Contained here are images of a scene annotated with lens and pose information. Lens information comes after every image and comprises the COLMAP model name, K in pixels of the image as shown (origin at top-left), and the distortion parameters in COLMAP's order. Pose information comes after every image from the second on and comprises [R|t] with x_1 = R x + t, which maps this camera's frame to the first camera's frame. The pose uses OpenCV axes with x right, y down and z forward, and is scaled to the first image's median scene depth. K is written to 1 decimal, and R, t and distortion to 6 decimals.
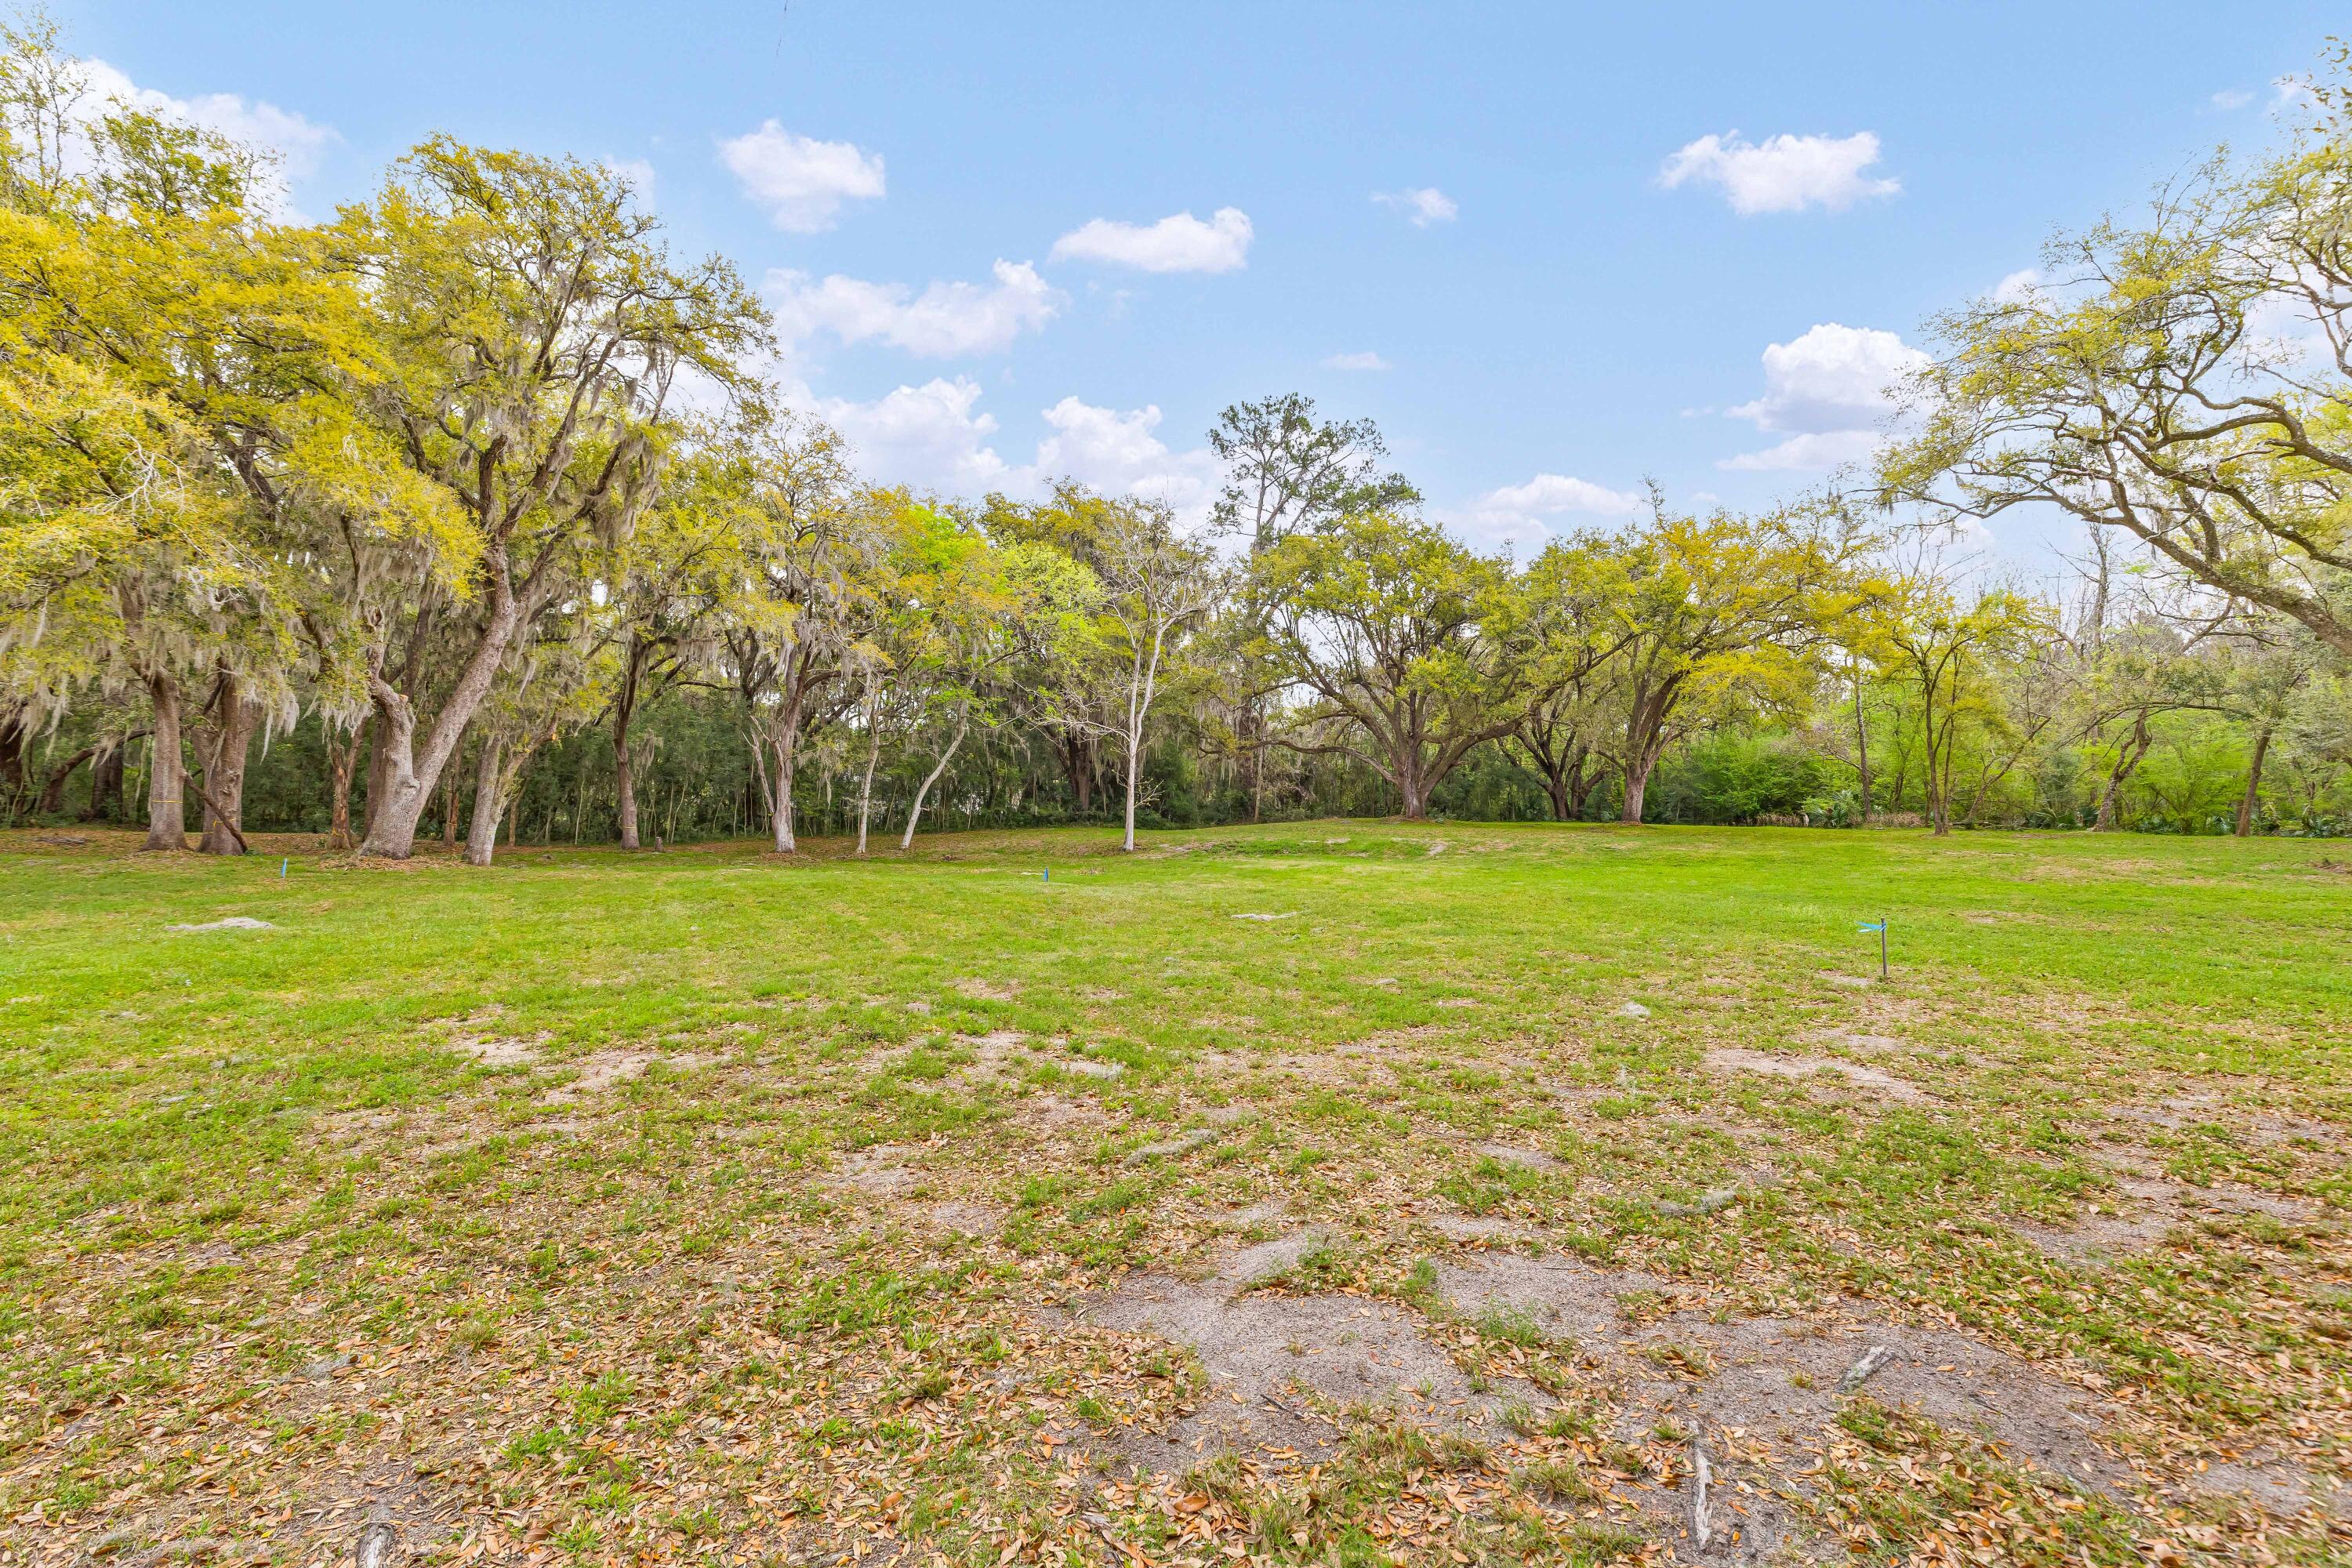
lens RADIAL K [[1055.0, 0, 1175.7], [0, 1055.0, 794.1], [0, 0, 1]] dist [0.000508, 0.000045]
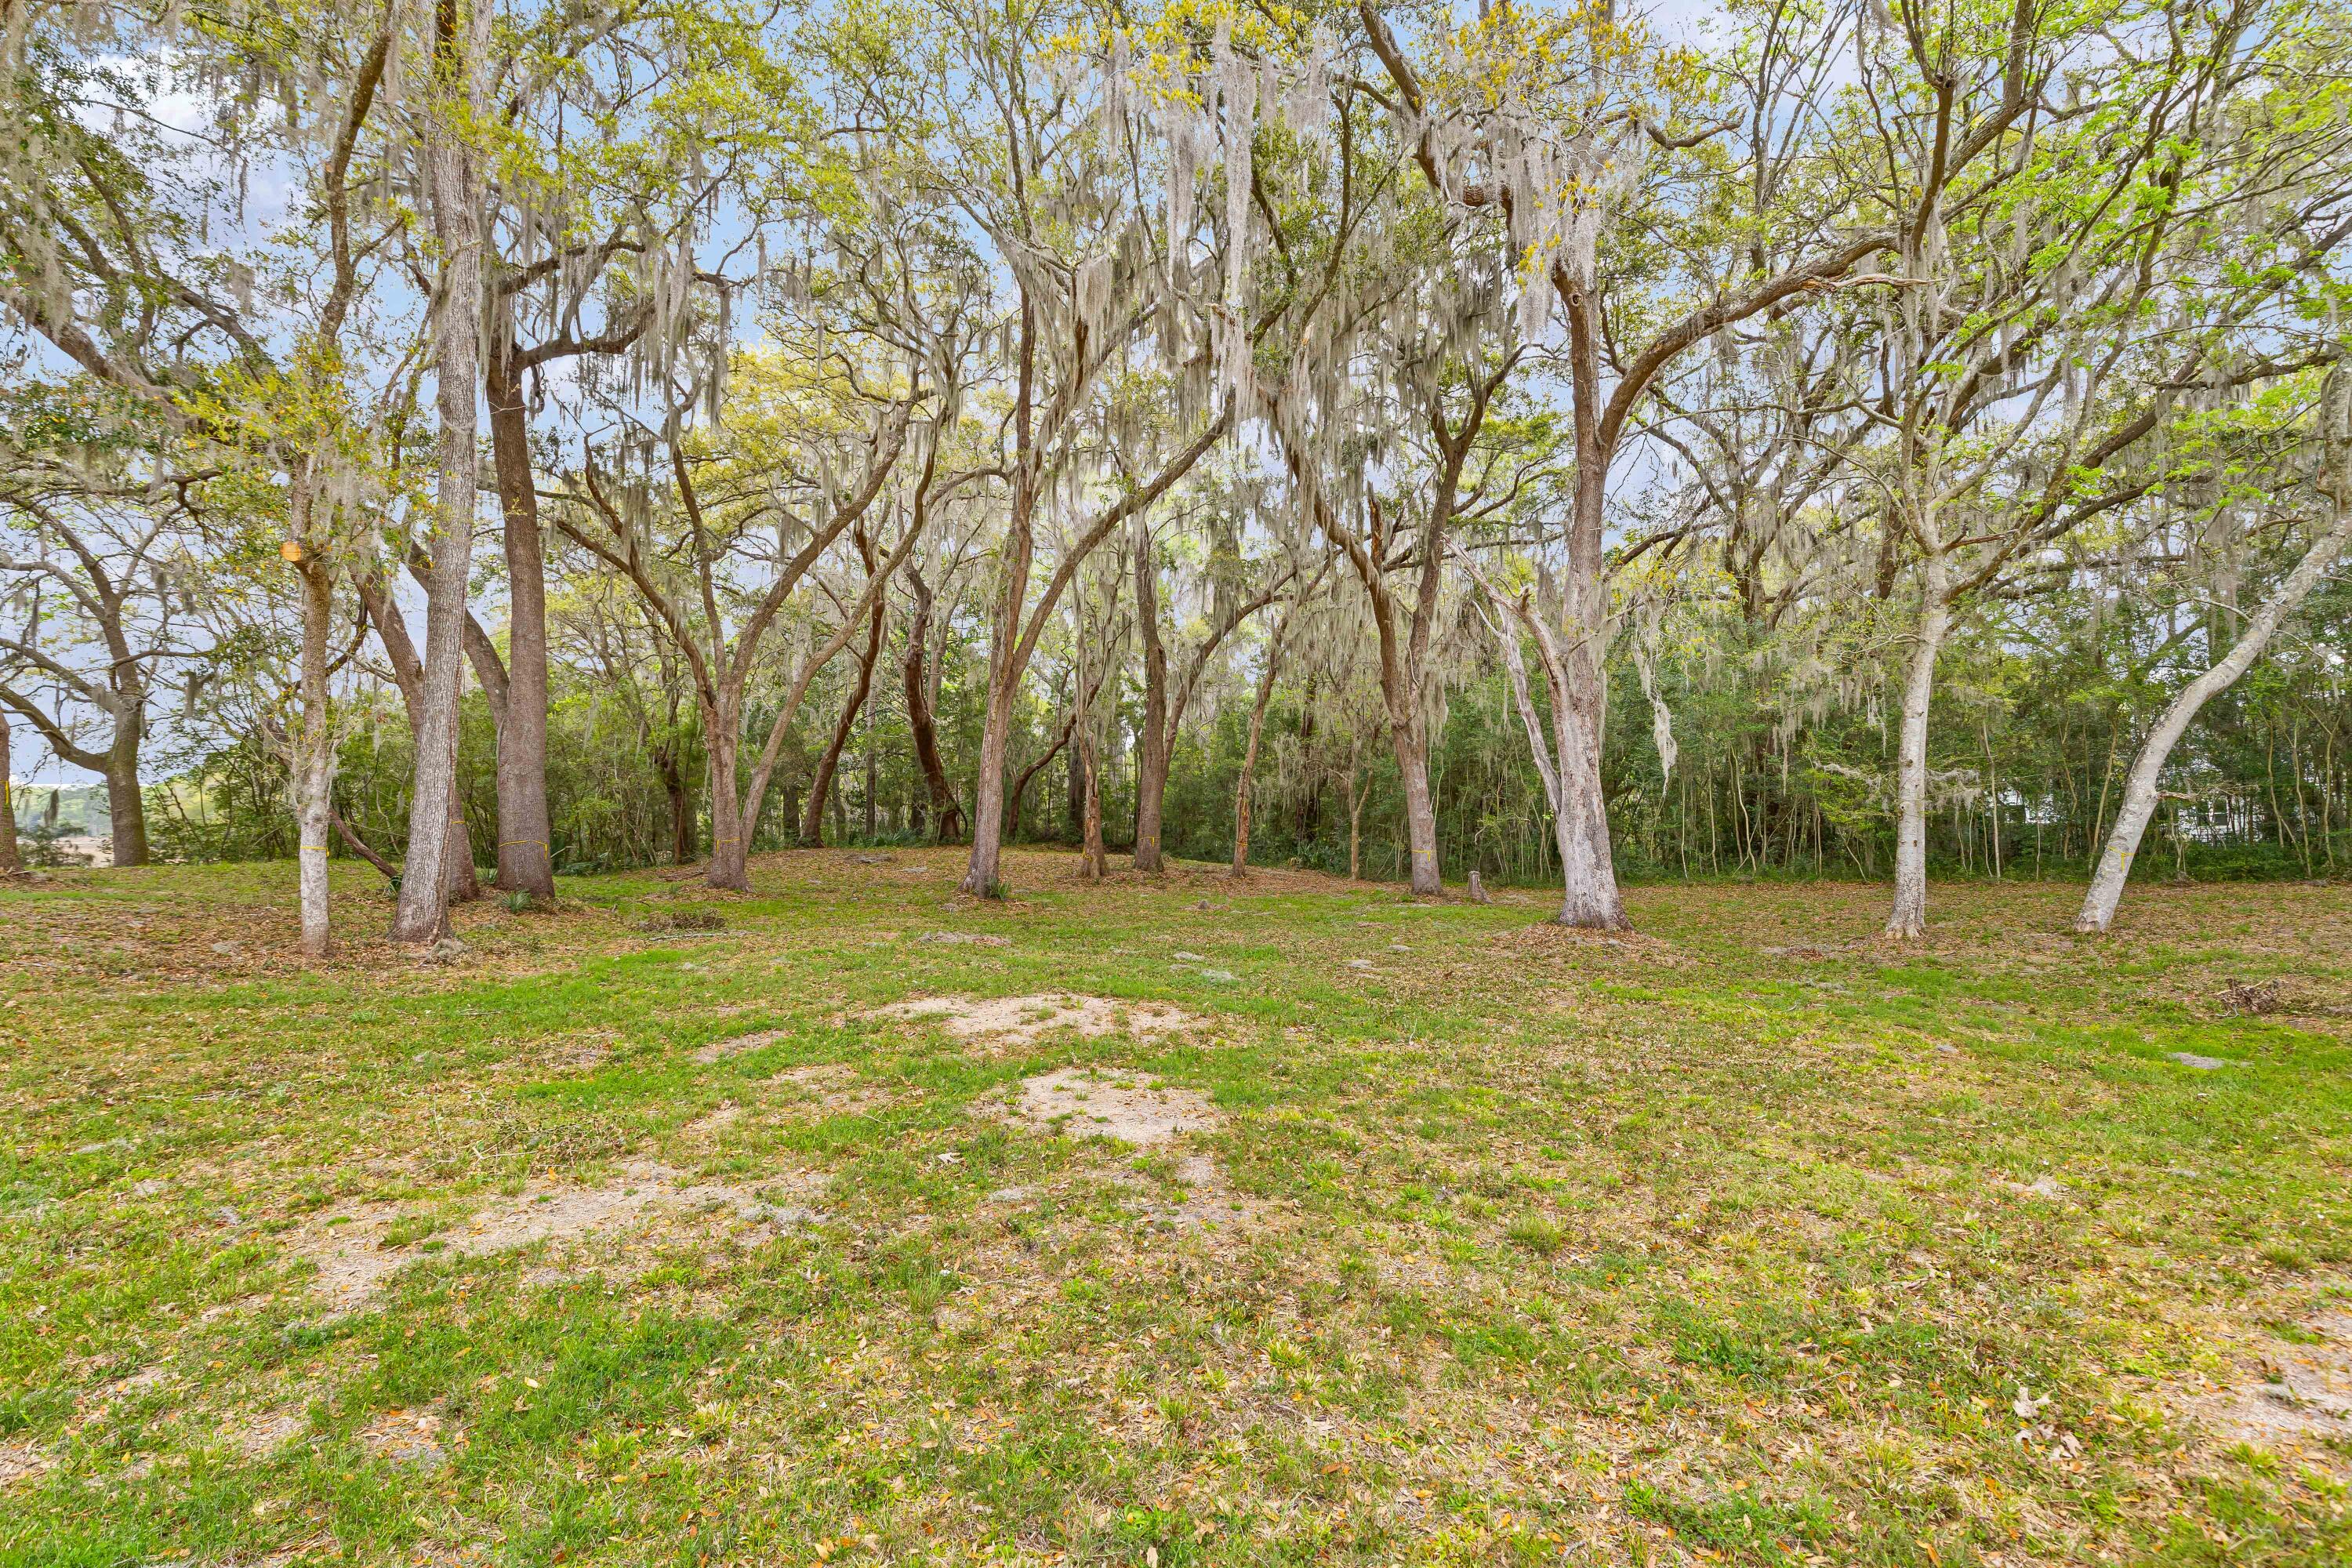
lens RADIAL K [[1055.0, 0, 1166.3], [0, 1055.0, 787.7], [0, 0, 1]] dist [0.000508, 0.000045]
pose [[0.433988, -0.046921, -0.899696, -0.092591], [0.021532, 0.998898, -0.041709, 0.016628], [0.900661, -0.001271, 0.434520, 0.566187]]
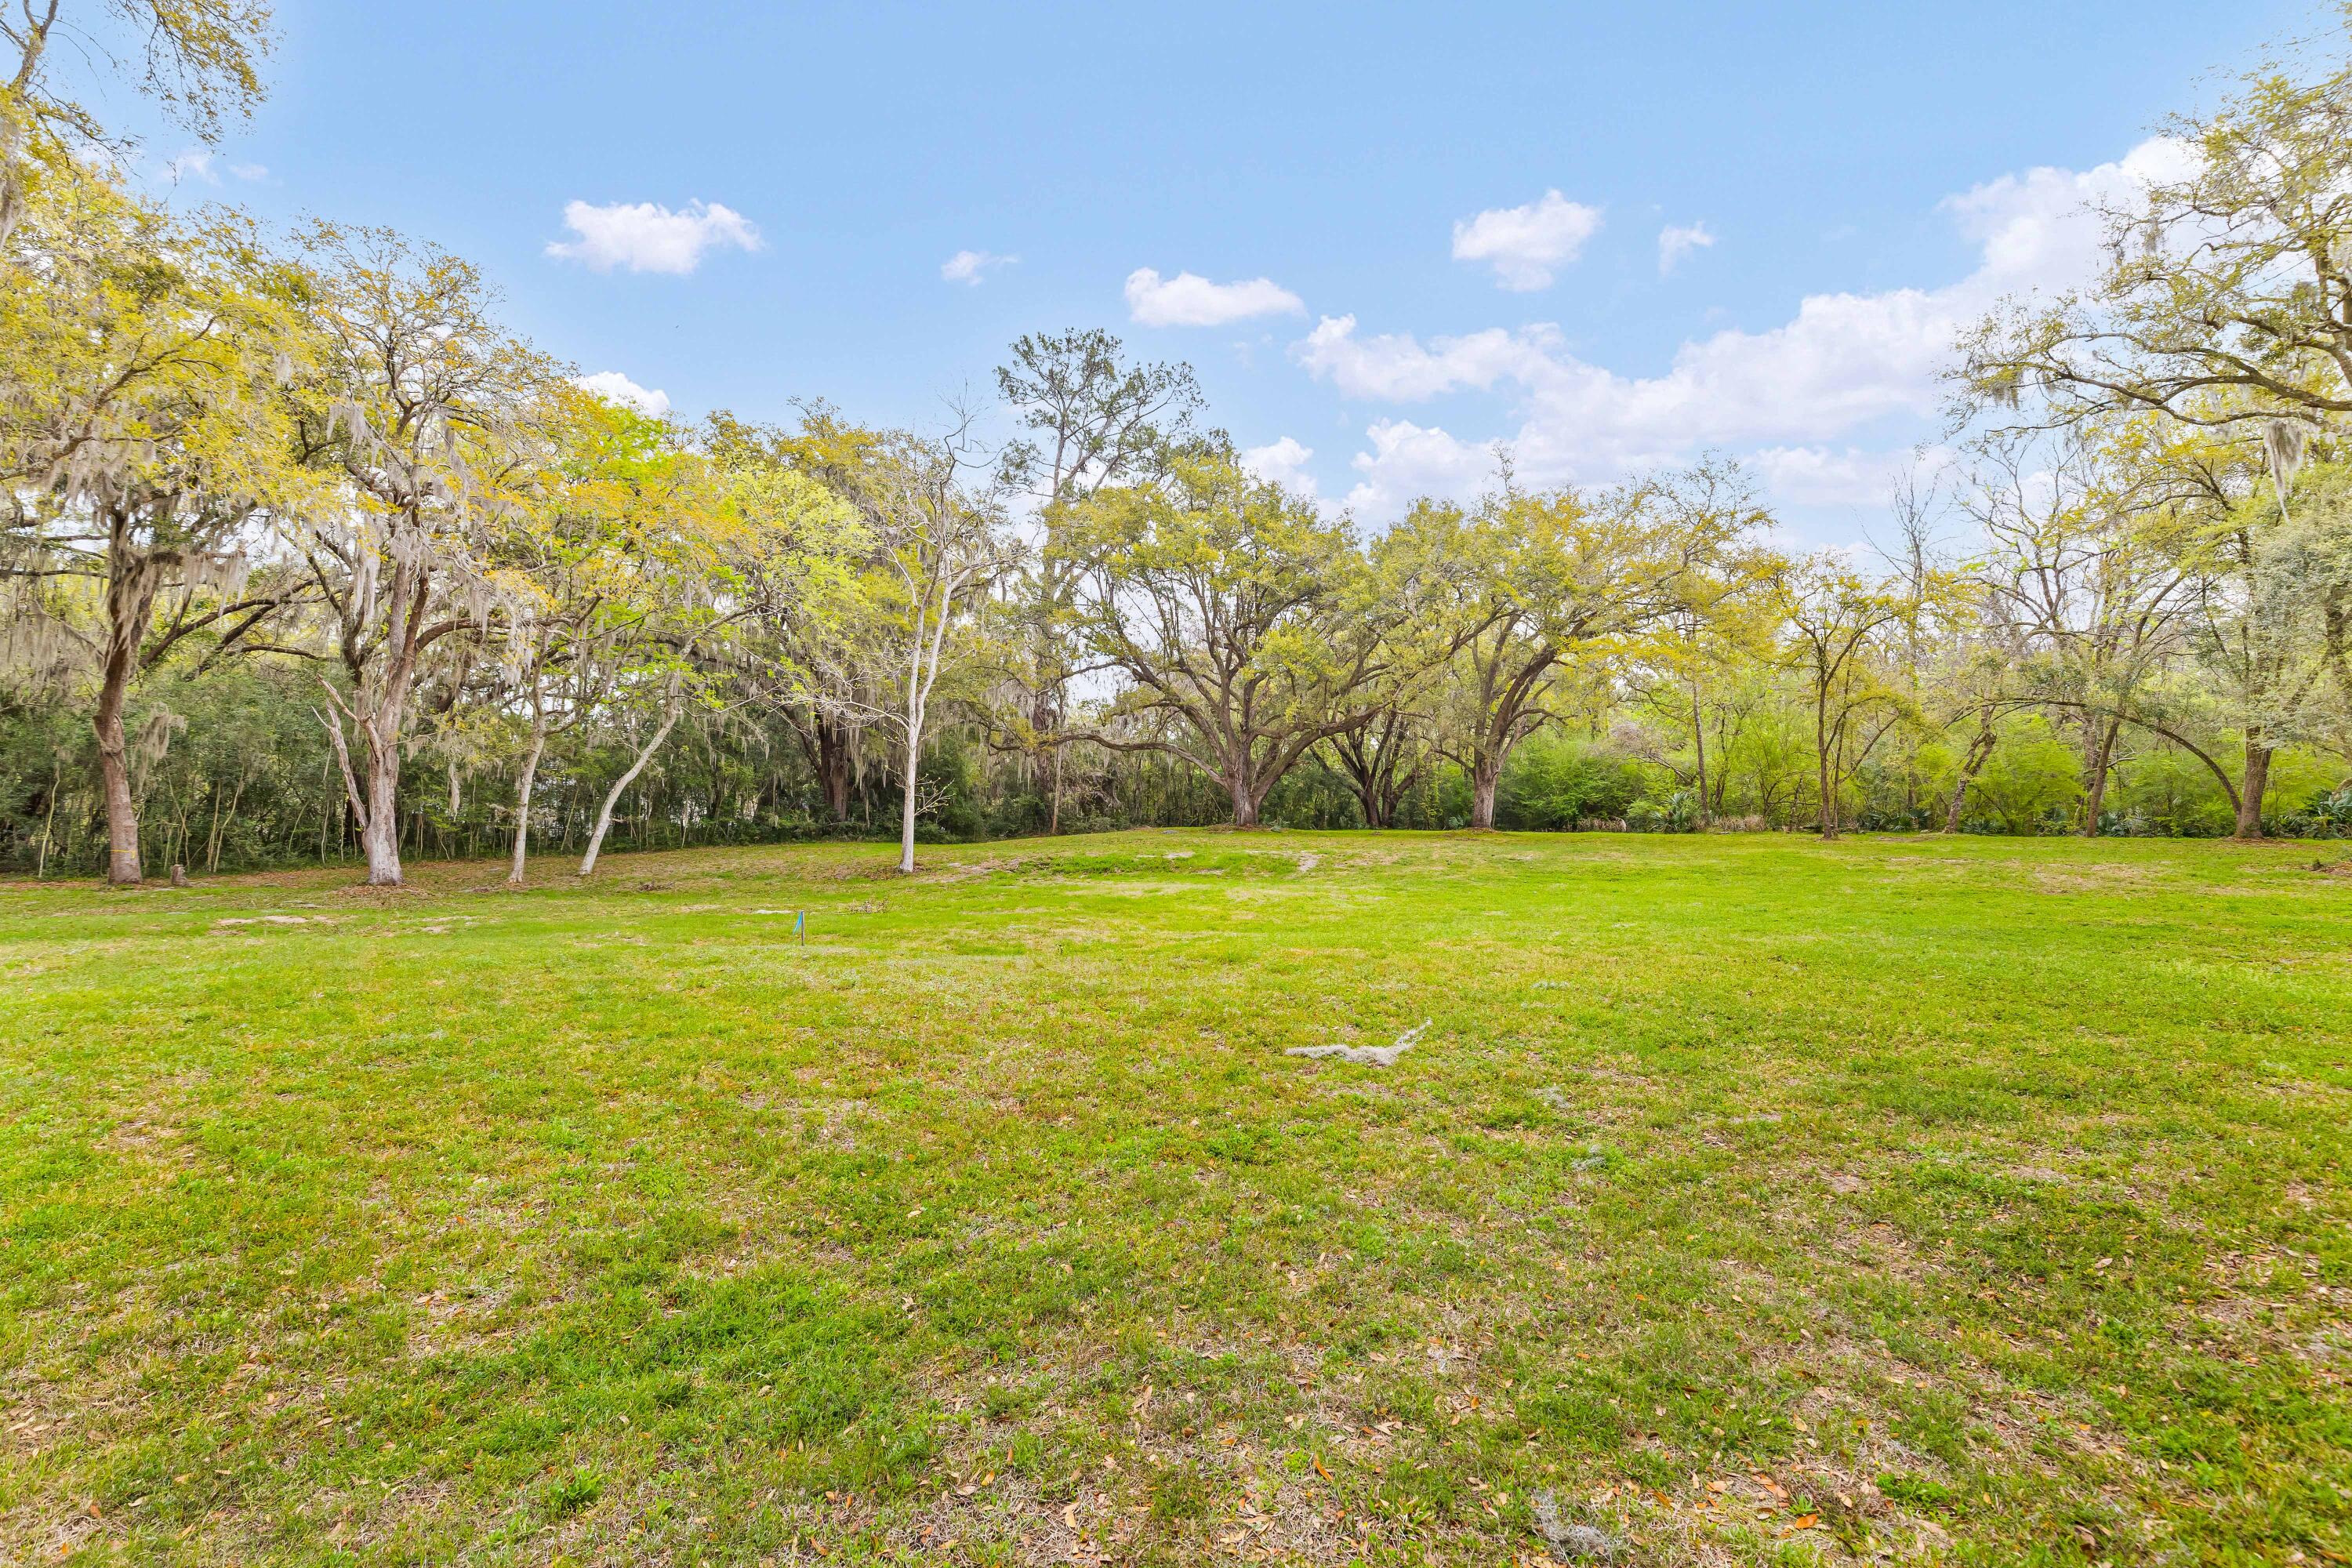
lens RADIAL K [[1055.0, 0, 1178.9], [0, 1055.0, 785.9], [0, 0, 1]] dist [0.000508, 0.000045]
pose [[0.972546, 0.000124, 0.232713, -0.025075], [0.004217, 0.999826, -0.018157, 0.004772], [-0.232675, 0.018640, 0.972376, 0.173908]]
